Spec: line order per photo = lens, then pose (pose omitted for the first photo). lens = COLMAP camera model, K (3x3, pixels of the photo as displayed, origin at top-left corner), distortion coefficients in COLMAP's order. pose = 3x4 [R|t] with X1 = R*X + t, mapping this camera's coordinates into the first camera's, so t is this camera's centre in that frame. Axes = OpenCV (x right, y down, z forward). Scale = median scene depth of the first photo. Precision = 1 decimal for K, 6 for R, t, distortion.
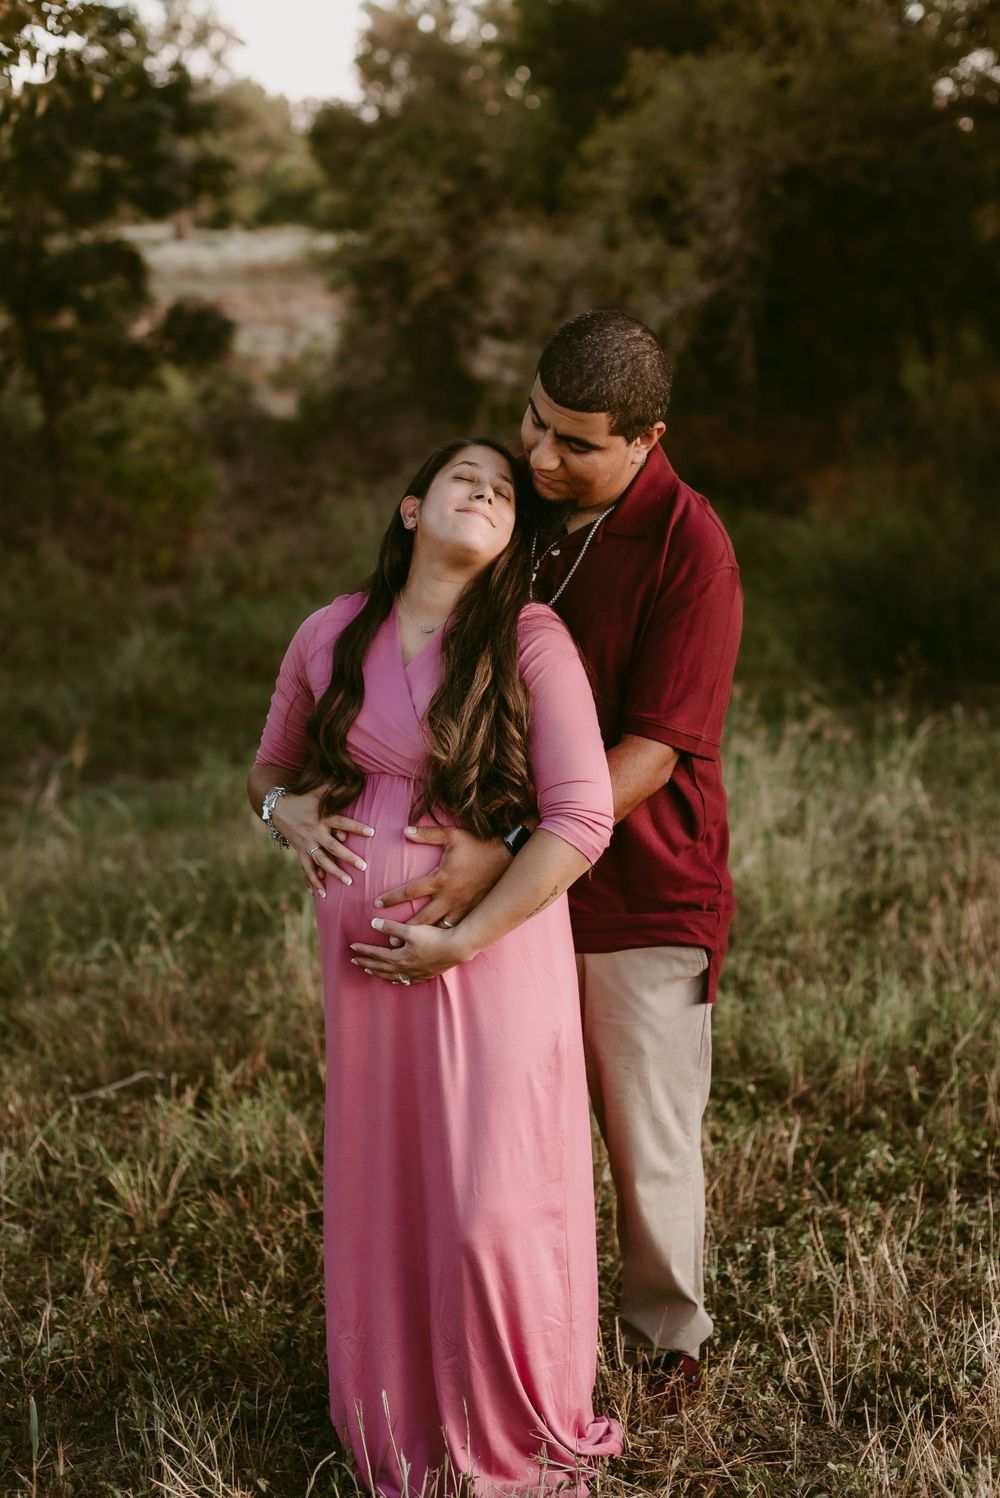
lens RADIAL K [[2157.8, 0, 484.9], [0, 2157.8, 677.5], [0, 0, 1]] dist [0.006355, 0.000000]
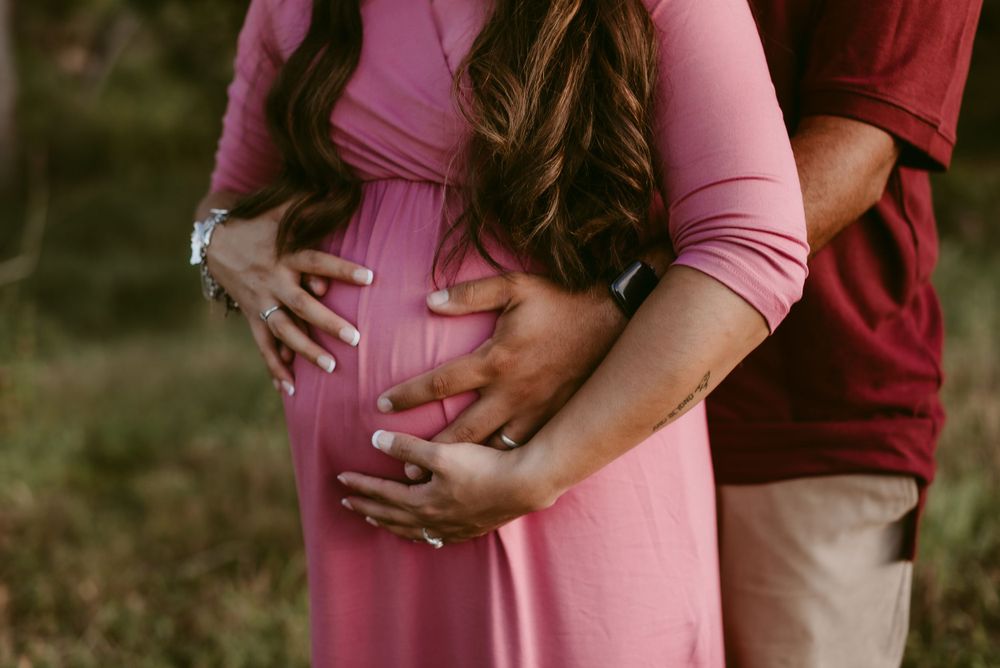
lens RADIAL K [[1440.5, 0, 499.7], [0, 1440.5, 338.4], [0, 0, 1]] dist [0.006355, 0.000000]
pose [[0.999889, -0.002825, -0.014615, -0.013502], [0.003564, 0.998702, 0.050809, 0.067347], [0.014453, -0.050856, 0.998601, 0.617100]]
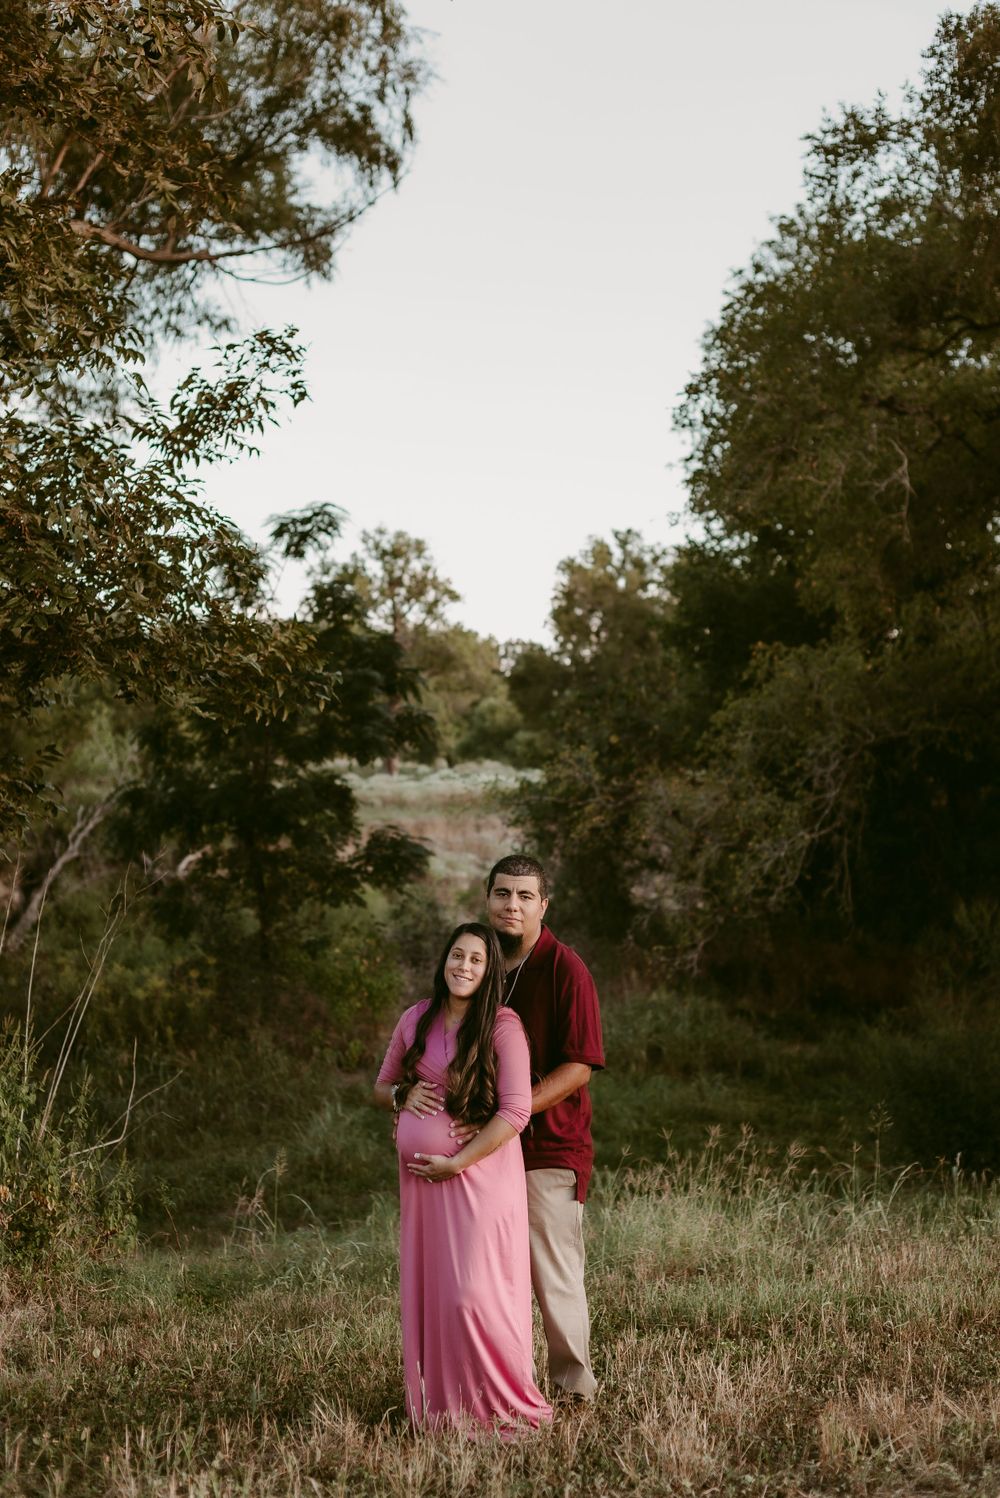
lens RADIAL K [[2157.8, 0, 511.8], [0, 2157.8, 758.4], [0, 0, 1]] dist [0.006355, 0.000000]
pose [[0.996287, 0.025526, -0.082223, 0.203950], [-0.041697, 0.978617, -0.201421, 0.168690], [0.075323, 0.204102, 0.976048, -1.201401]]
